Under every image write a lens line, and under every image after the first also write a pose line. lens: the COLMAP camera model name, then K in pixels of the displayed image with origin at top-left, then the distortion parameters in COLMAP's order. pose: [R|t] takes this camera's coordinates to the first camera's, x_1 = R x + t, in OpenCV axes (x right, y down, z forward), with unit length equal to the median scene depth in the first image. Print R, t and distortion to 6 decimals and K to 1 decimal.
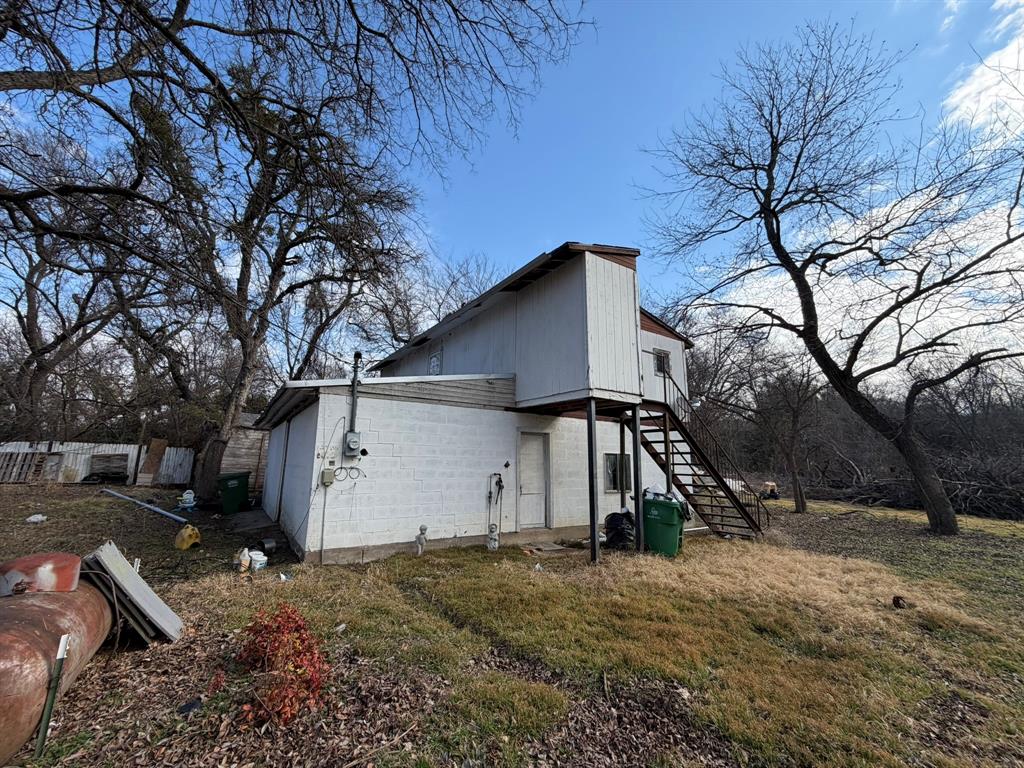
lens RADIAL K [[405.7, 0, 515.1], [0, 405.7, 385.3], [0, 0, 1]] dist [-0.001572, 0.000129]
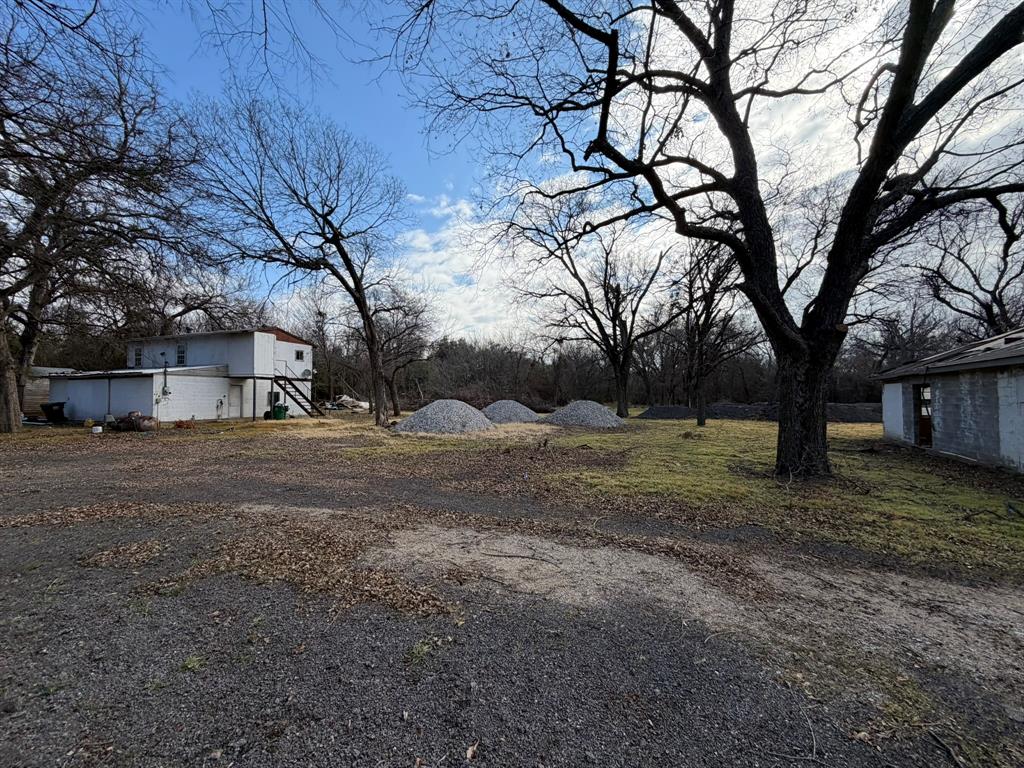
lens RADIAL K [[405.7, 0, 509.2], [0, 405.7, 385.3], [0, 0, 1]] dist [-0.001572, 0.000129]
pose [[0.818703, 0.001133, 0.574216, -0.017604], [-0.096919, 0.985924, 0.136238, -0.447650], [-0.565979, -0.167191, 0.807289, -2.342651]]
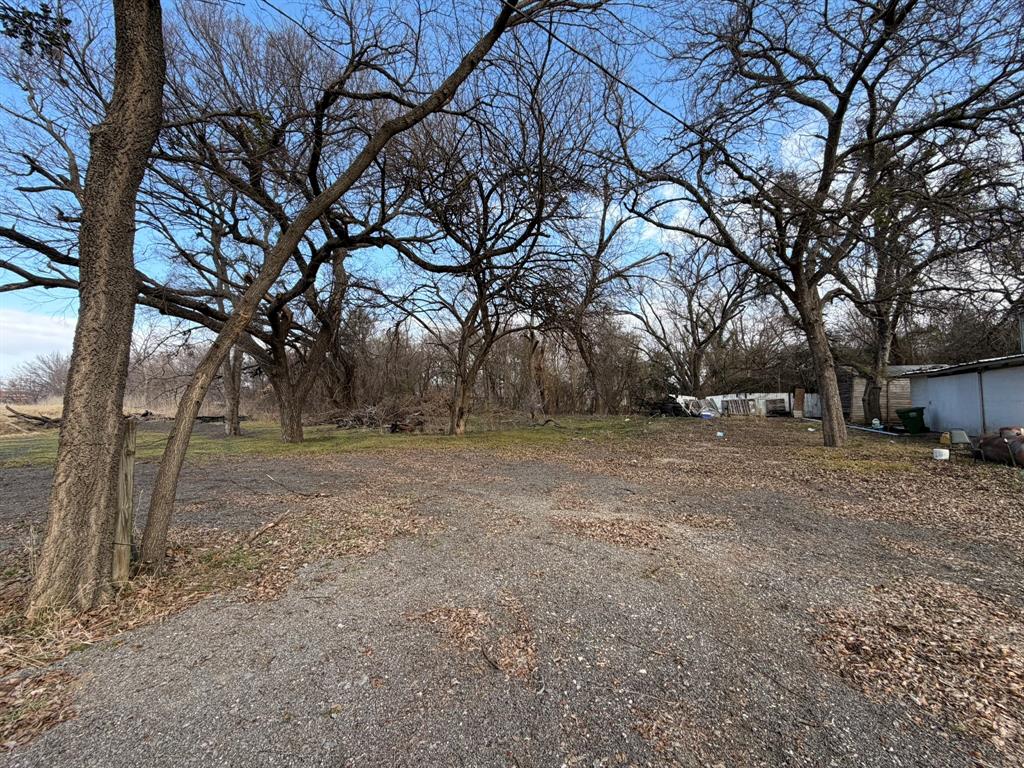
lens RADIAL K [[405.7, 0, 508.1], [0, 405.7, 383.5], [0, 0, 1]] dist [-0.001572, 0.000129]
pose [[0.461700, -0.065015, -0.884650, -0.047655], [0.183978, 0.982642, 0.023801, -0.244652], [0.867747, -0.173745, 0.465647, -1.300781]]
